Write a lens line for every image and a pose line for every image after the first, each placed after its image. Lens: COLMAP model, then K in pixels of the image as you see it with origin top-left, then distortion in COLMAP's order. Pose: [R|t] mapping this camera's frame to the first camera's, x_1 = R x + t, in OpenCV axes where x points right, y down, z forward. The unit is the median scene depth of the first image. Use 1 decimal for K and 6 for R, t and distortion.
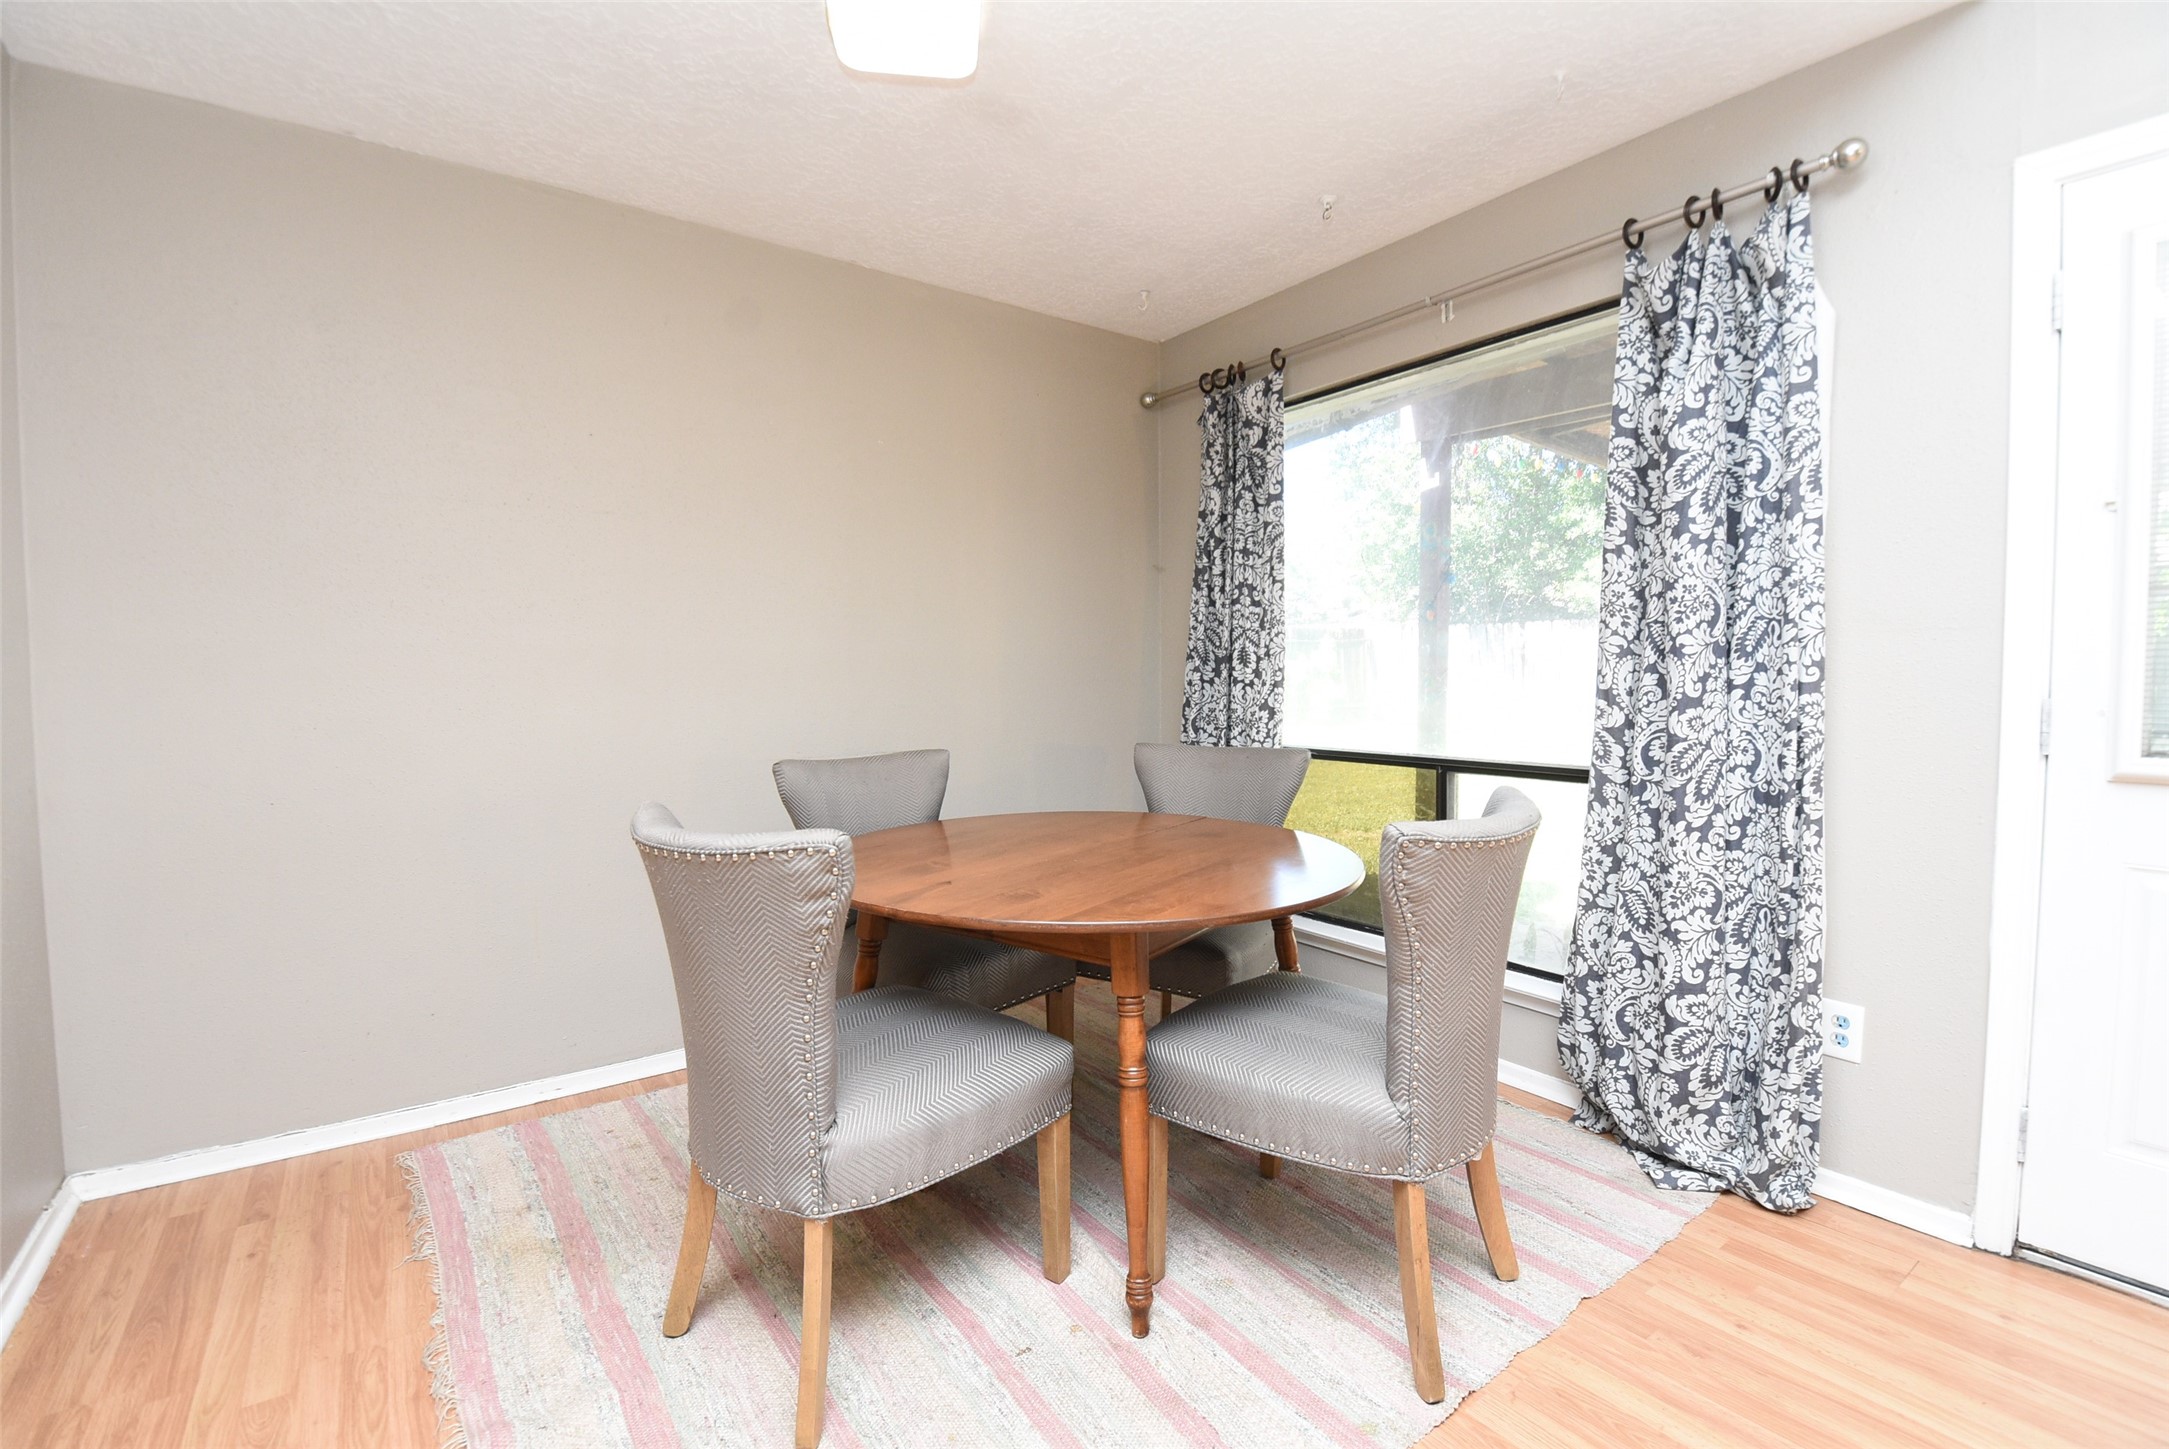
lens RADIAL K [[953.3, 0, 1094.3], [0, 953.3, 726.2], [0, 0, 1]] dist [0.001192, -0.012158]
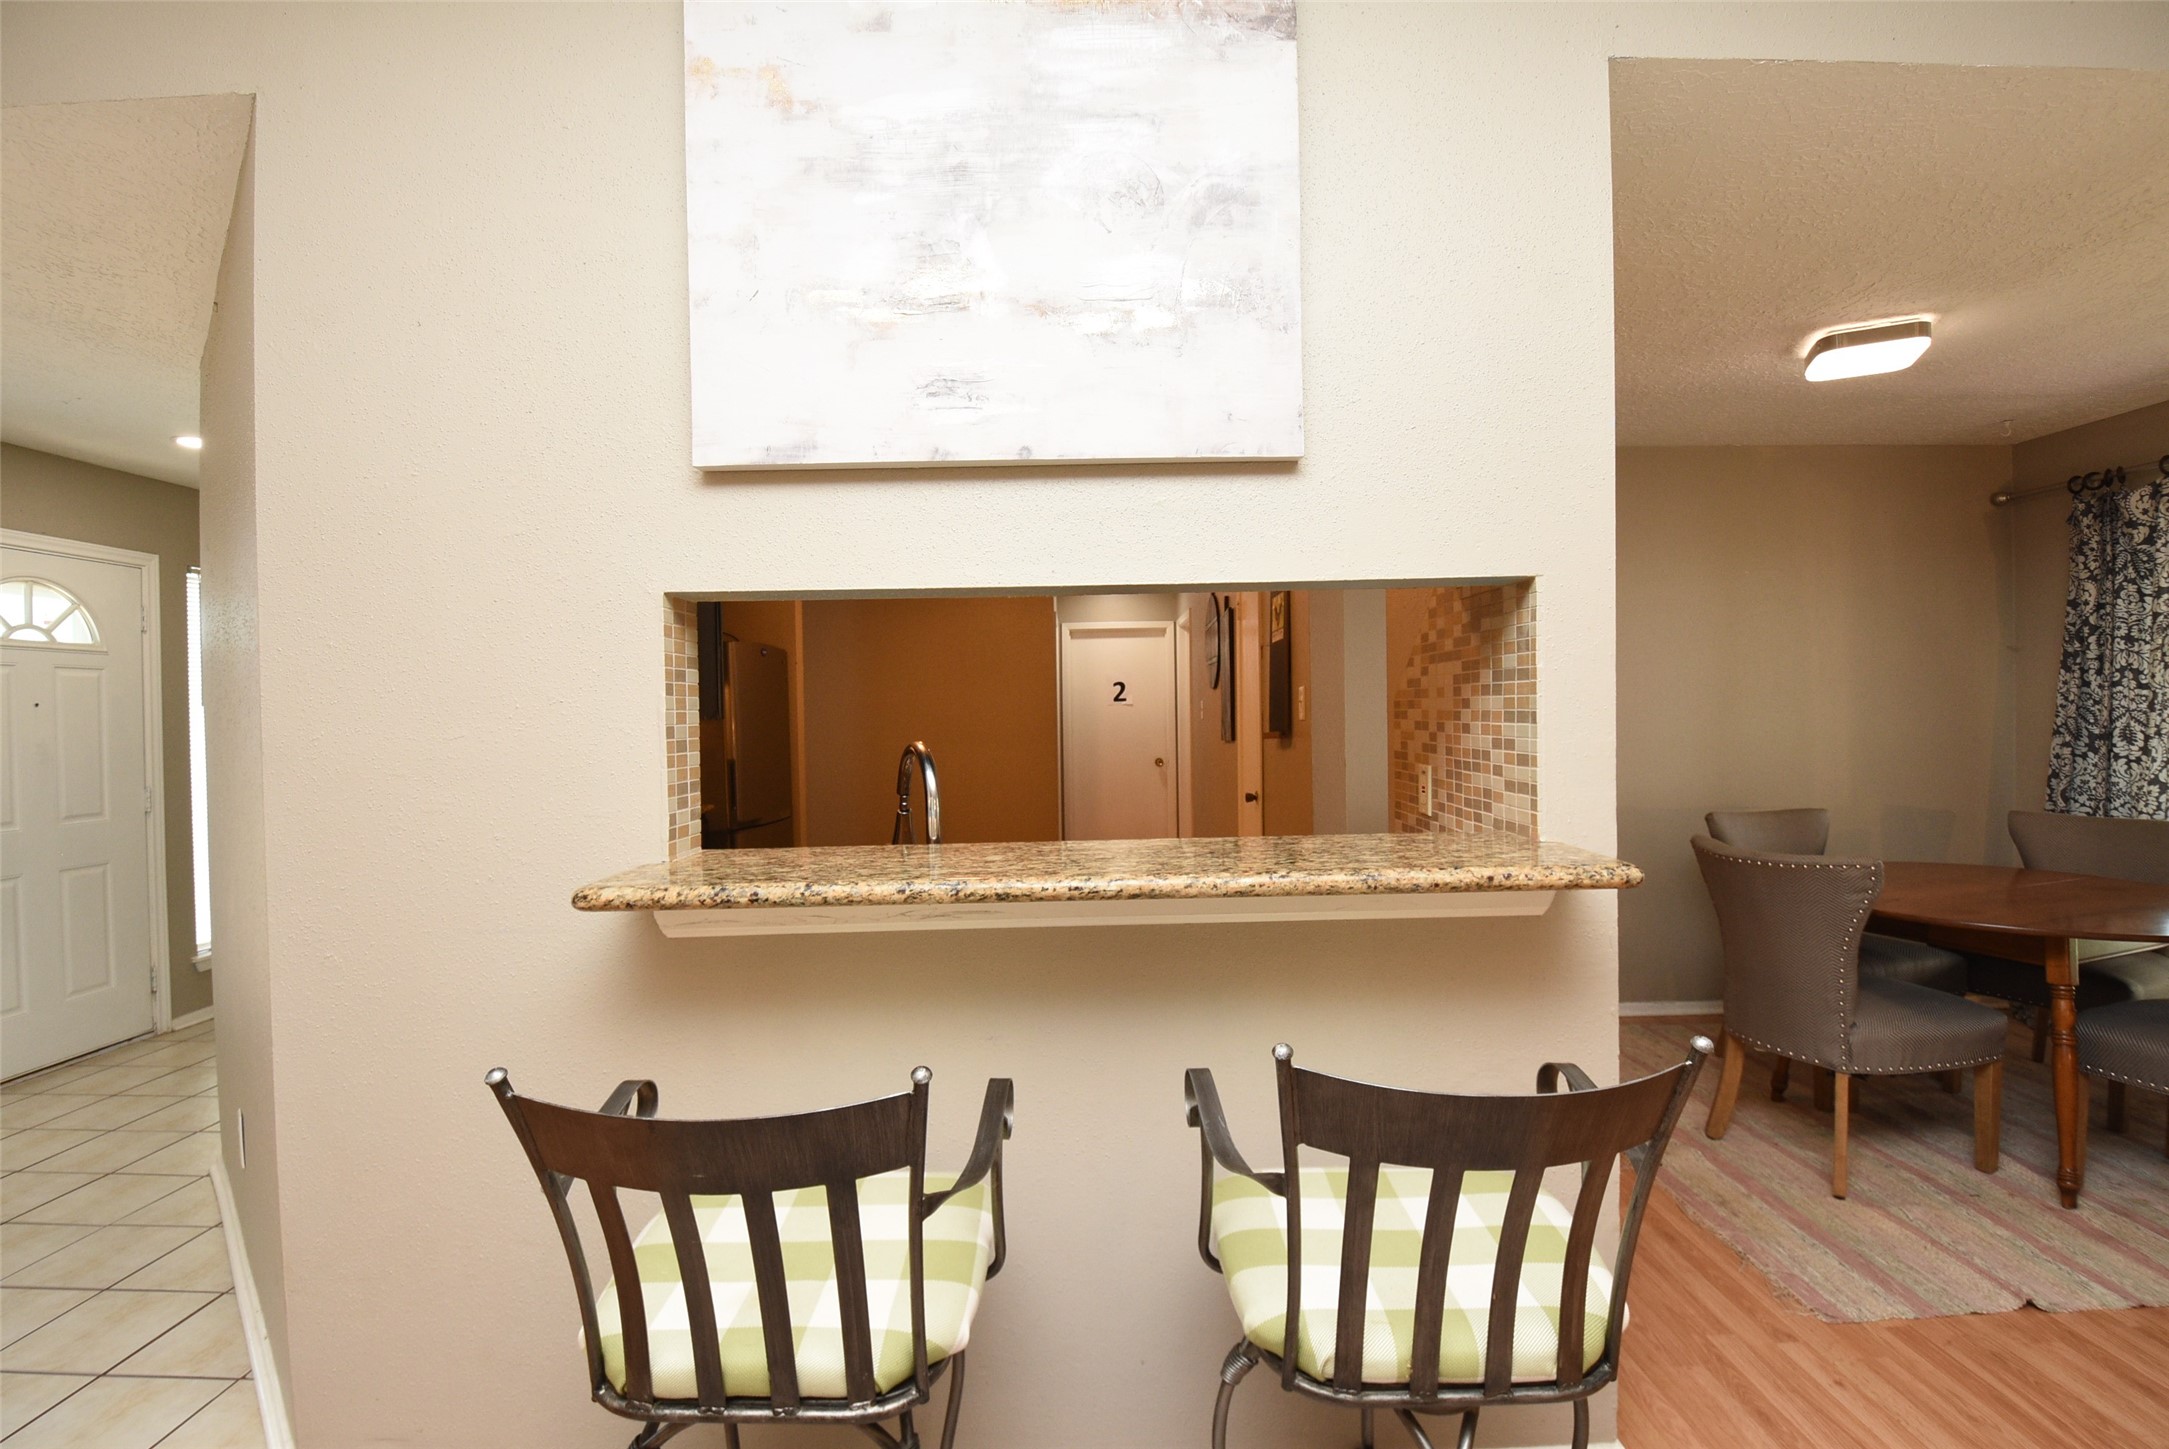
lens RADIAL K [[953.3, 0, 1094.3], [0, 953.3, 726.2], [0, 0, 1]] dist [0.001192, -0.012158]
pose [[0.803301, 0.002881, -0.595566, -0.151857], [-0.023531, 0.999361, -0.026904, -0.025966], [0.595108, 0.035627, 0.802855, -0.555395]]
